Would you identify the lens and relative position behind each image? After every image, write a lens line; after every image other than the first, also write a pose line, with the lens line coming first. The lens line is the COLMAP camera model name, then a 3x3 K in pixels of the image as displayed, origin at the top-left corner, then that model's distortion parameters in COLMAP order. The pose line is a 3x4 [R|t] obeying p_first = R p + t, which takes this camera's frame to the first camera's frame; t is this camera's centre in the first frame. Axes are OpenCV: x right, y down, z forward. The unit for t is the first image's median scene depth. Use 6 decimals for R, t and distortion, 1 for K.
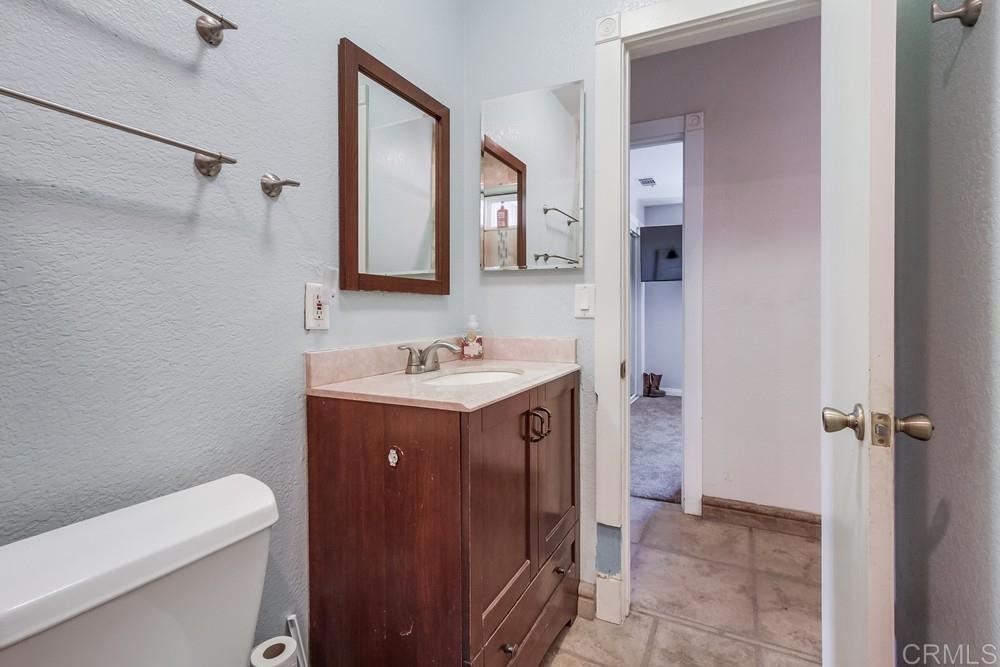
lens RADIAL K [[480.4, 0, 499.1], [0, 480.4, 312.4], [0, 0, 1]] dist [0.001295, 0.000284]
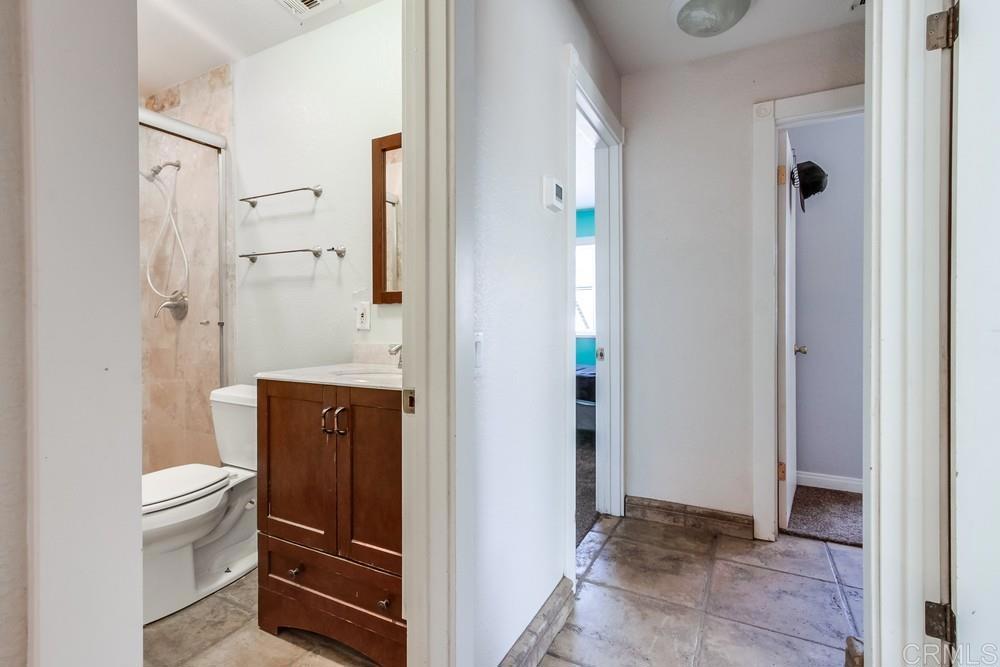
lens RADIAL K [[469.4, 0, 490.0], [0, 469.4, 327.4], [0, 0, 1]] dist [0.005596, 0.000787]
pose [[-0.033207, 0.007736, -0.999419, 1.211391], [-0.003138, 0.999964, 0.007845, 0.014583], [0.999444, 0.003396, -0.033182, 1.480329]]
